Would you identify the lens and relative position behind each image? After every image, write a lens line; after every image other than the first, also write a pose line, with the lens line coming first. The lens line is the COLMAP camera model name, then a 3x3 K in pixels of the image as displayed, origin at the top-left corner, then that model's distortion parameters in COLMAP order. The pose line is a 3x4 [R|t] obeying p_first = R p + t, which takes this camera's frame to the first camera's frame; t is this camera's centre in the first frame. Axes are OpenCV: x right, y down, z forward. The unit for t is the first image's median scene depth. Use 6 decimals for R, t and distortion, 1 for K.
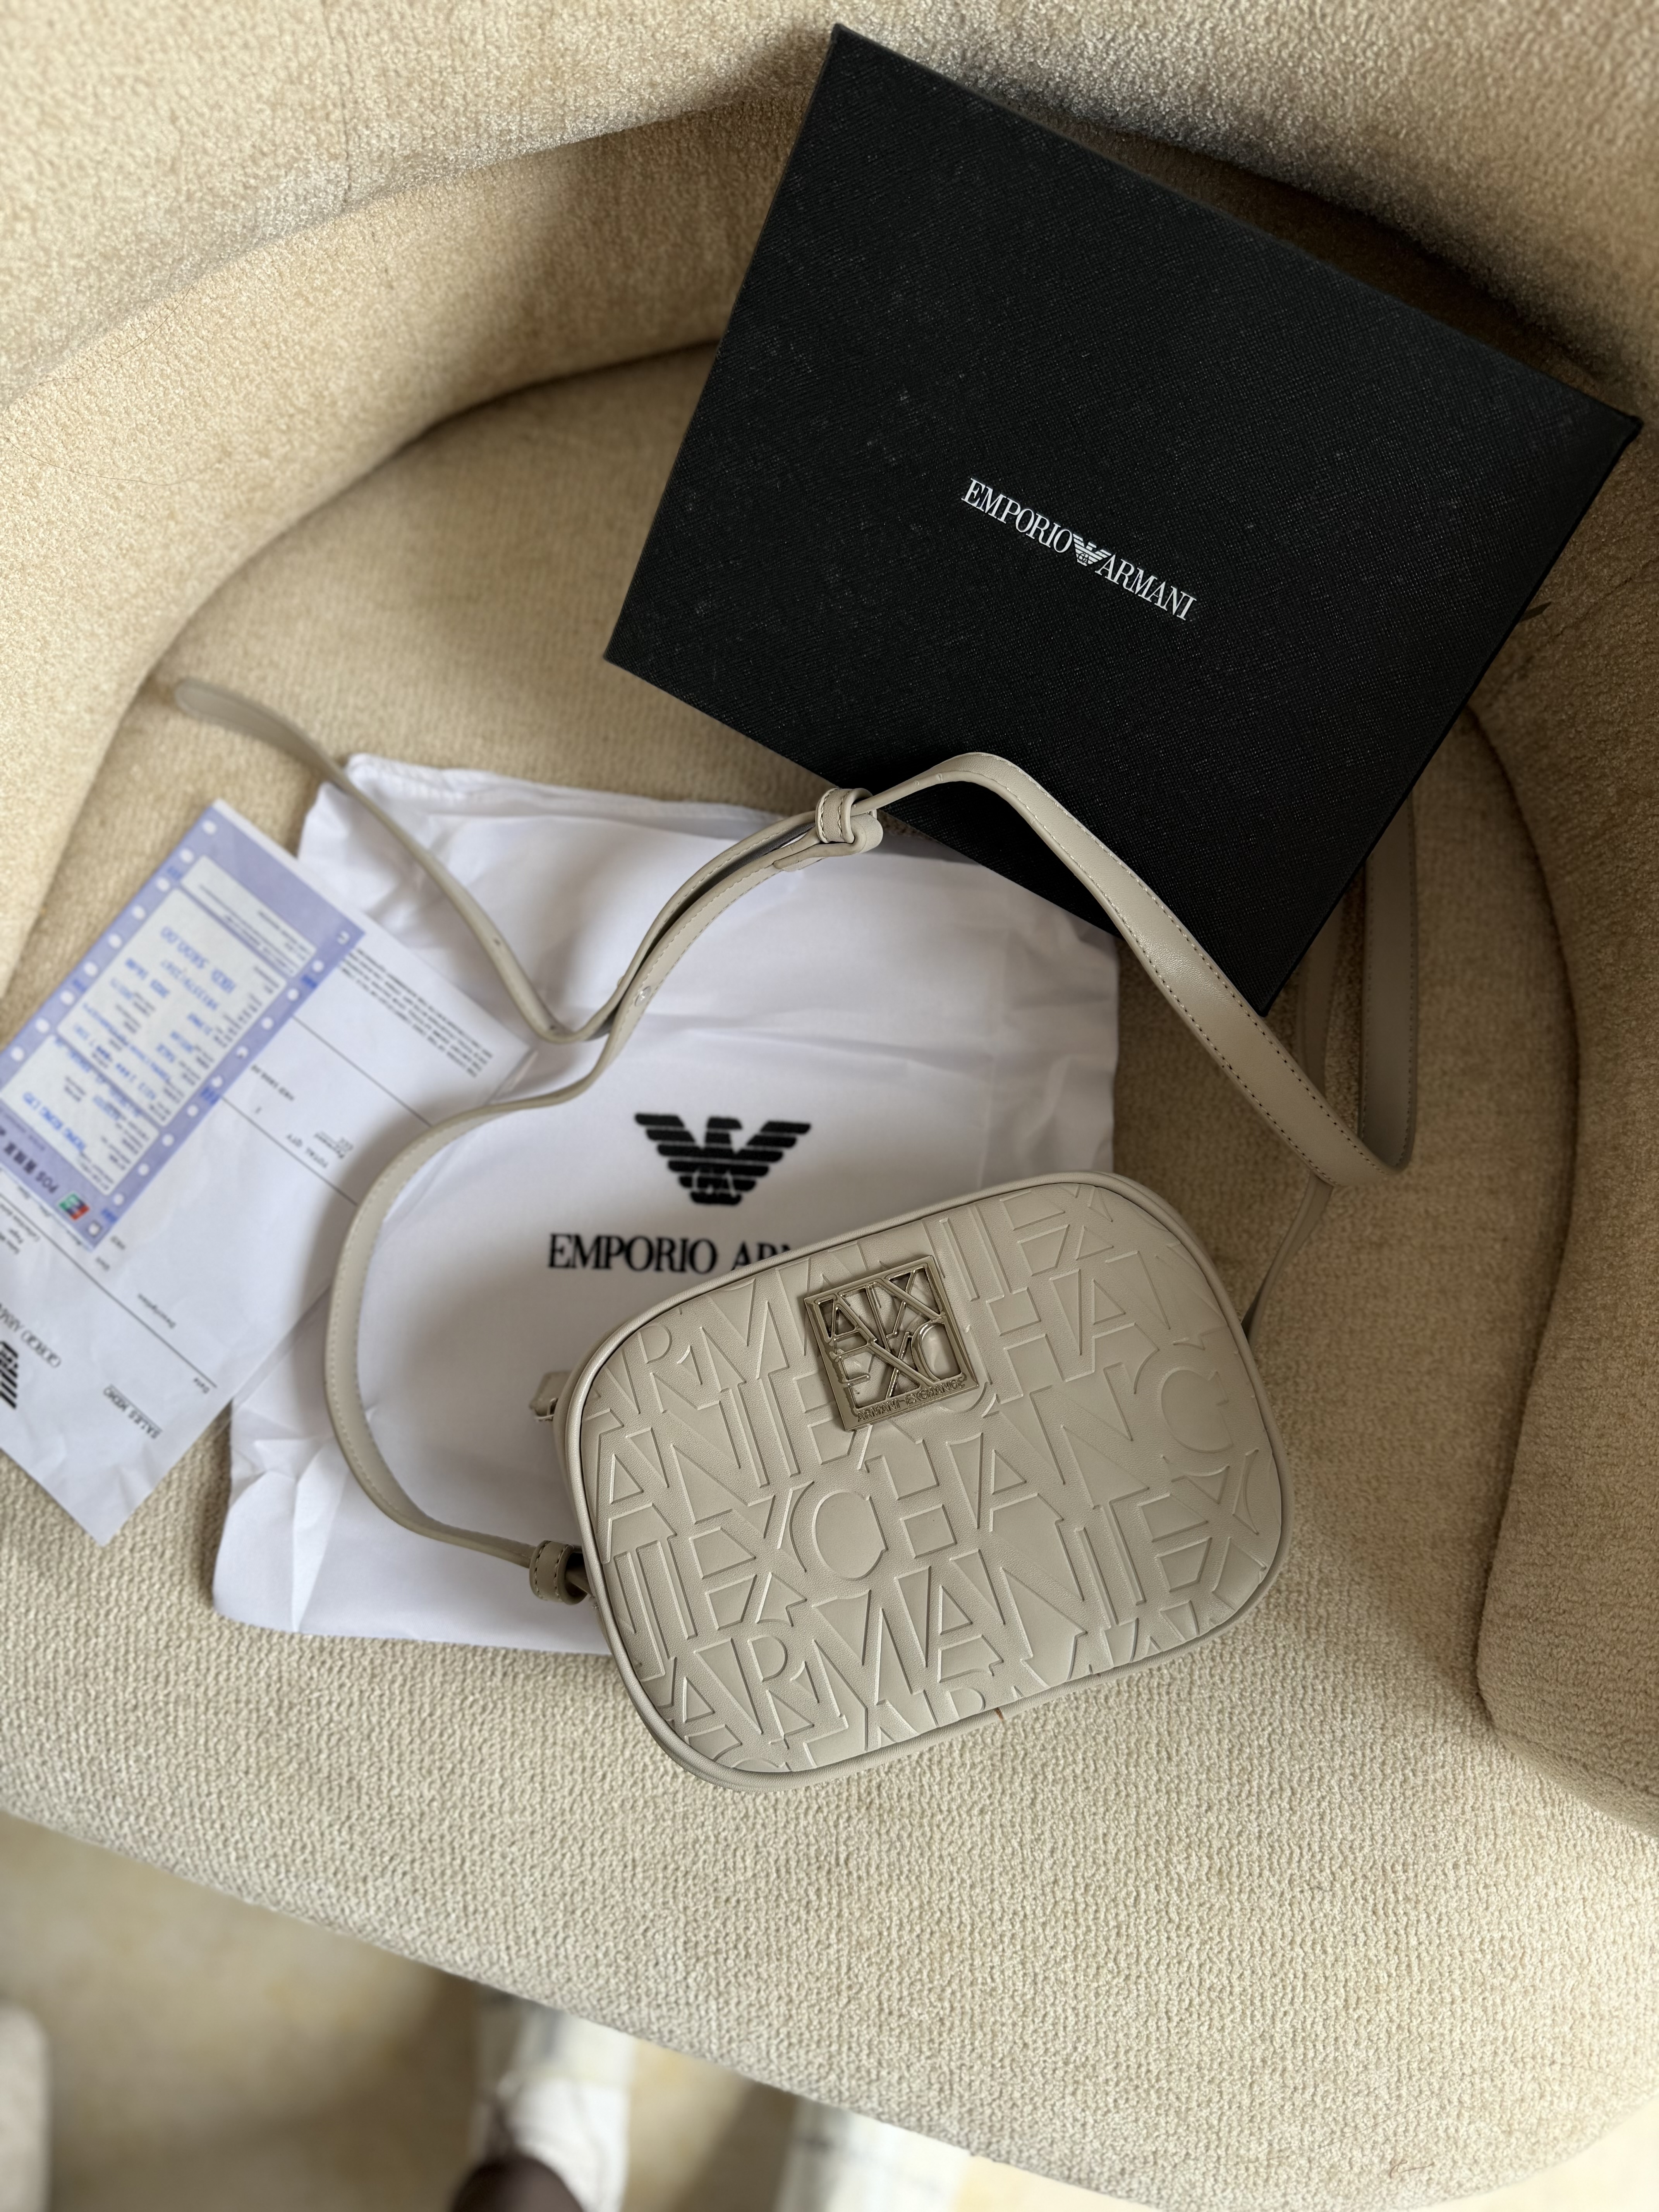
lens RADIAL K [[1600.3, 0, 824.8], [0, 1600.3, 1091.7], [0, 0, 1]] dist [-0.011560, -0.008120]
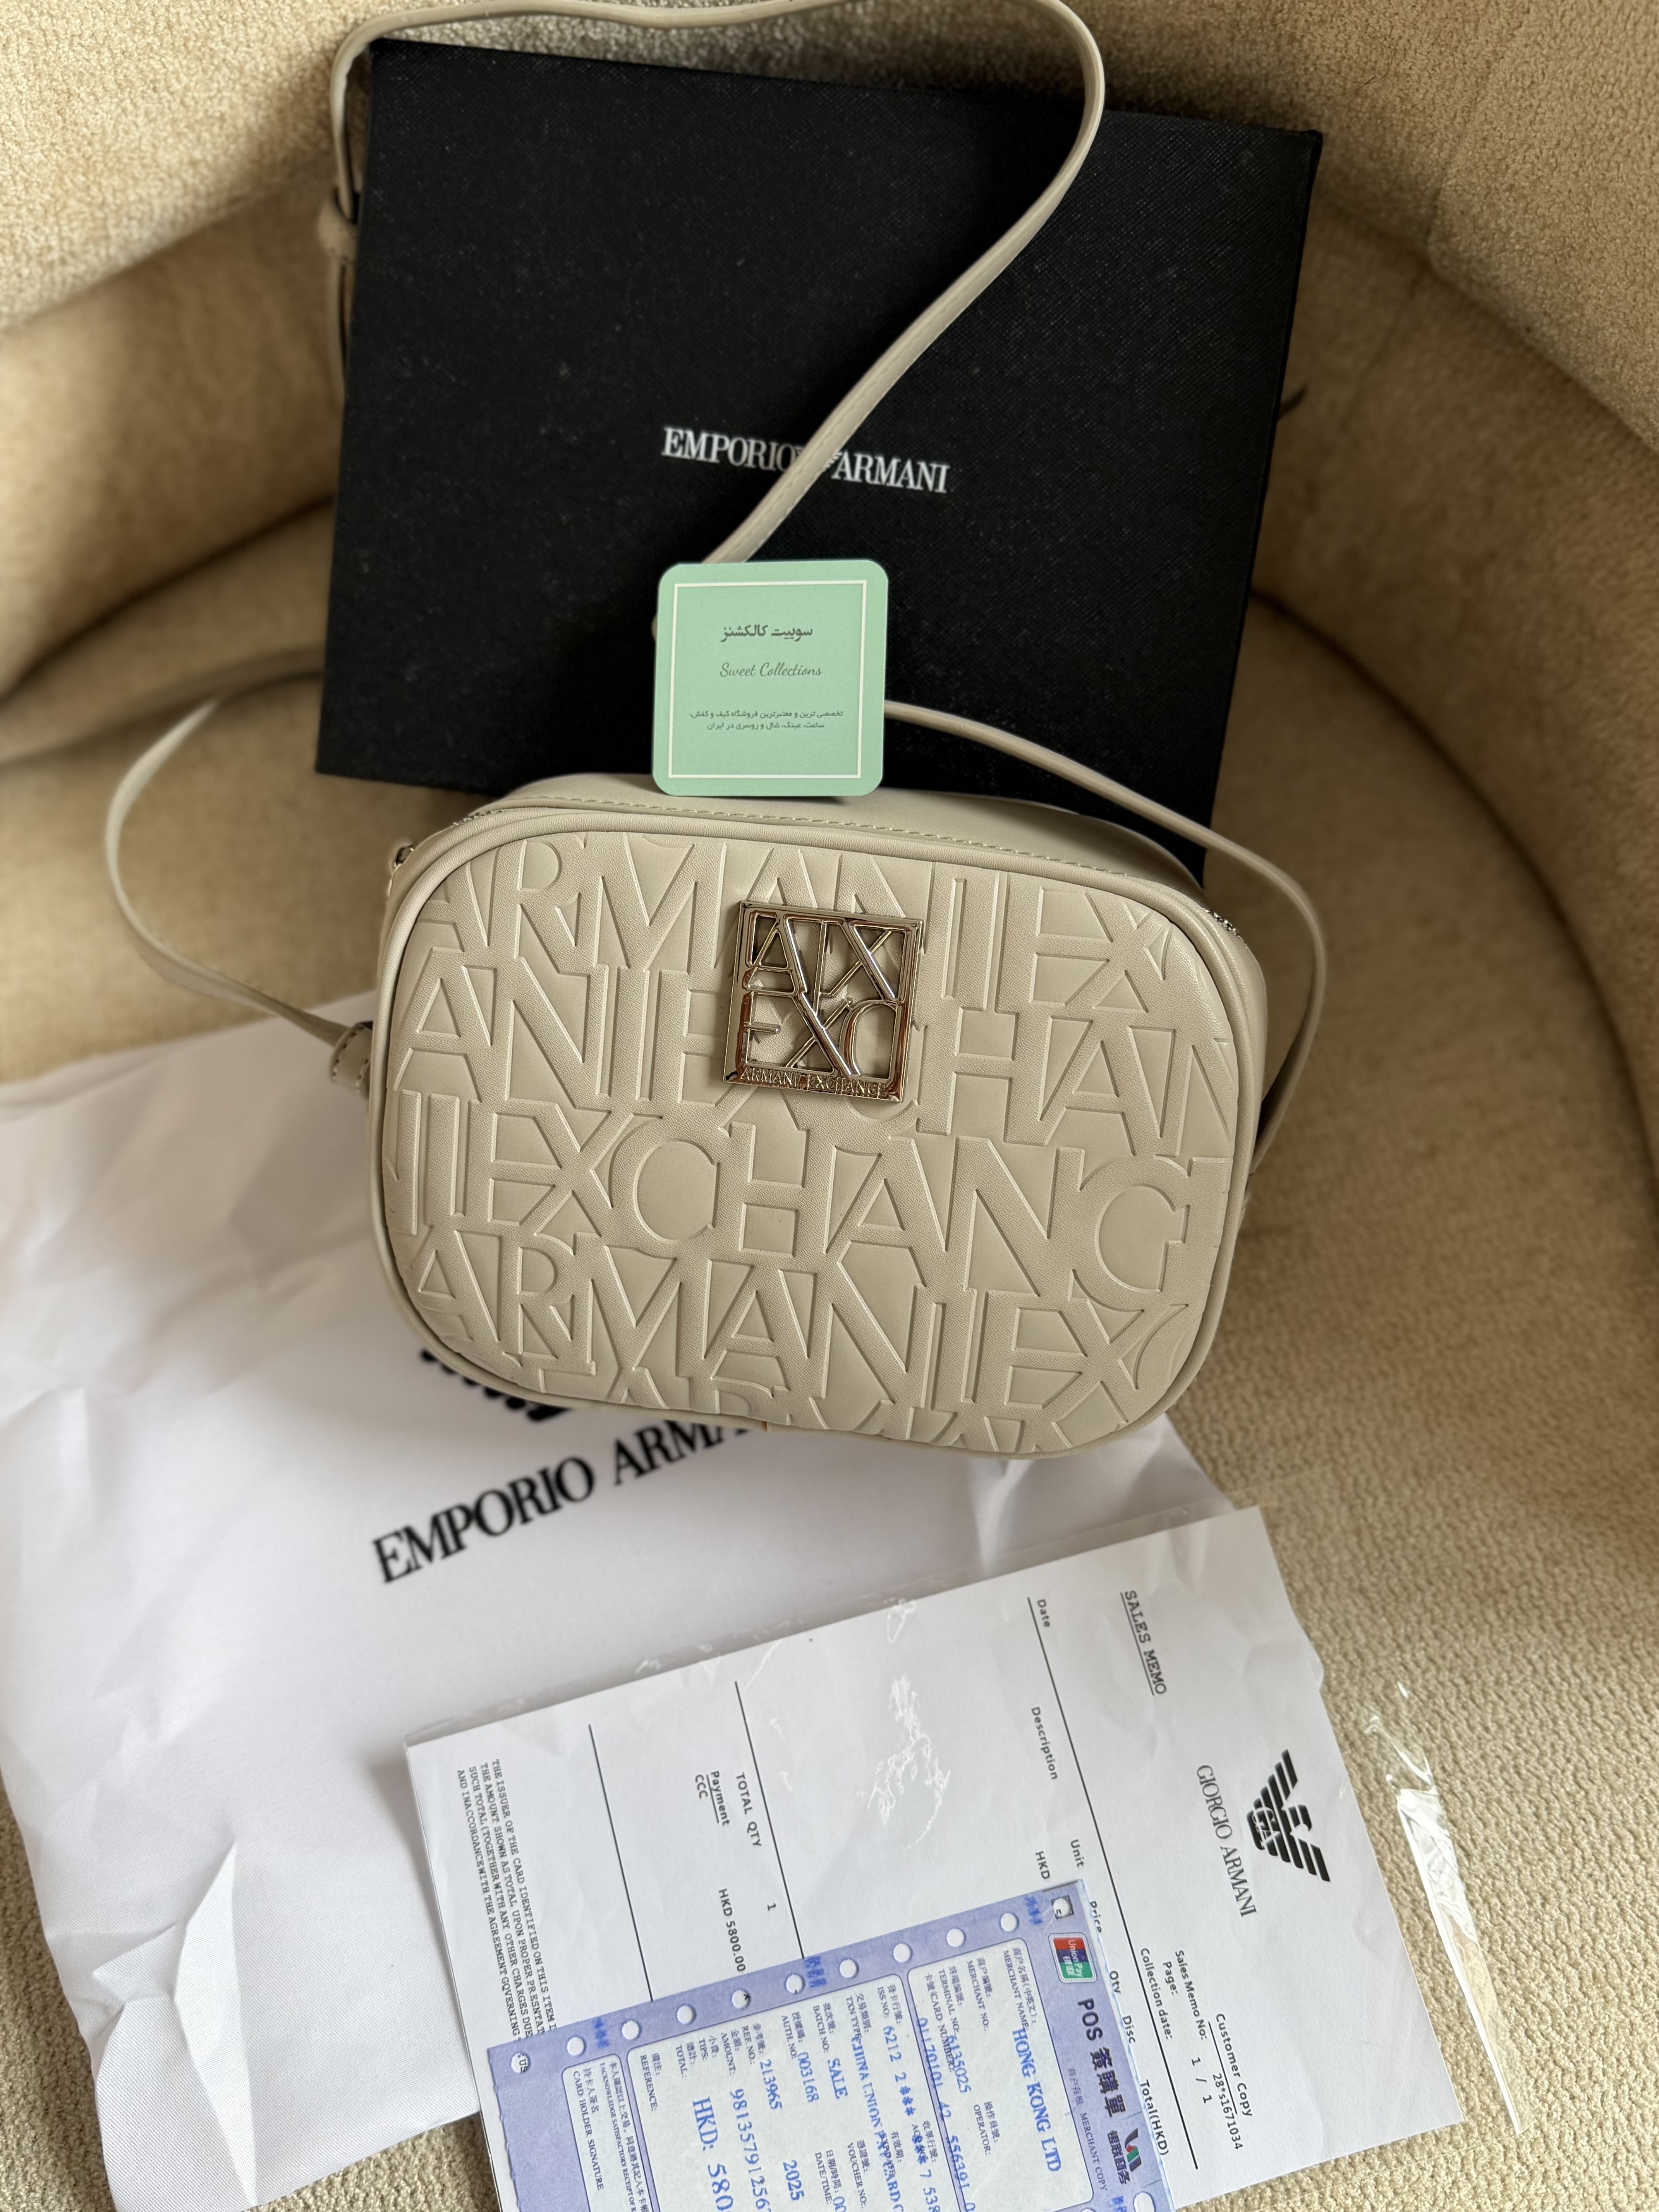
lens RADIAL K [[1955.6, 0, 829.5], [0, 1955.6, 1106.0], [0, 0, 1]] dist [0.123069, -0.272265]
pose [[0.936729, -0.314505, 0.153706, -0.096261], [0.344532, 0.906014, -0.245837, 0.227217], [-0.061943, 0.283239, 0.957047, 0.038772]]
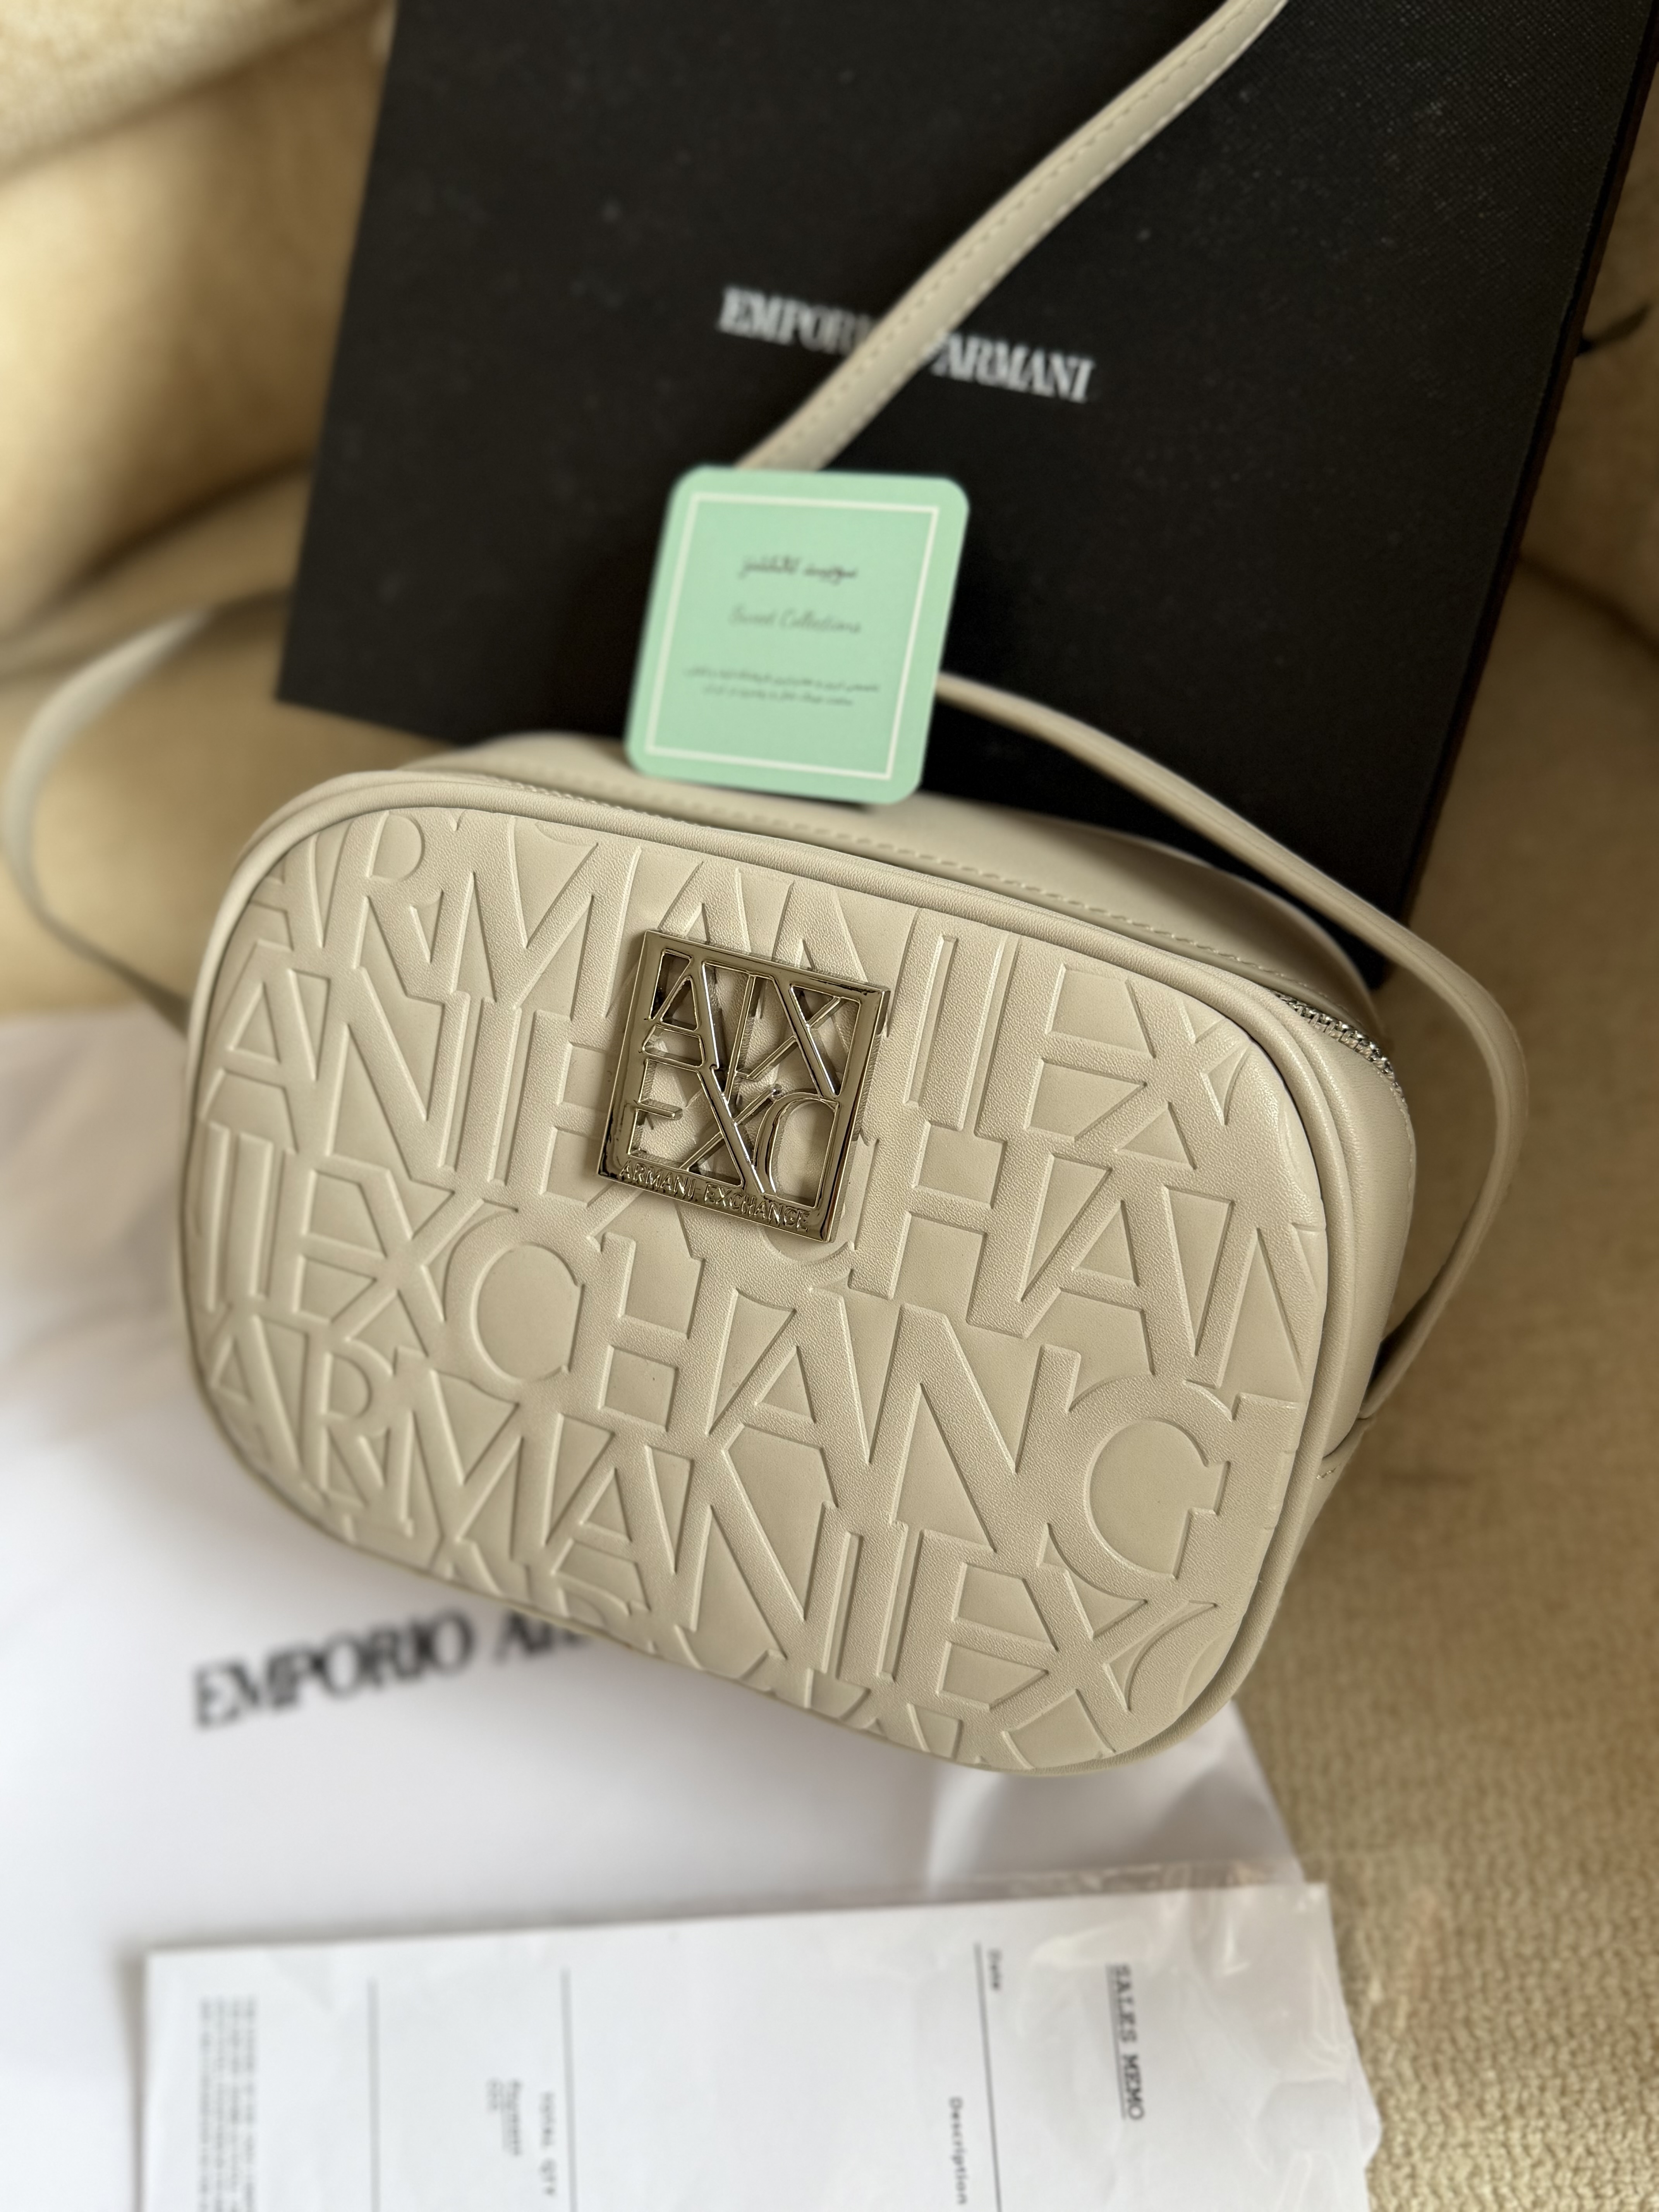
lens RADIAL K [[1965.3, 0, 841.3], [0, 1965.3, 1104.6], [0, 0, 1]] dist [0.135658, -0.383095]
pose [[0.983089, -0.177448, -0.045256, 0.100284], [0.156101, 0.941221, -0.299560, 0.167855], [0.095752, 0.287429, 0.953004, 0.267596]]
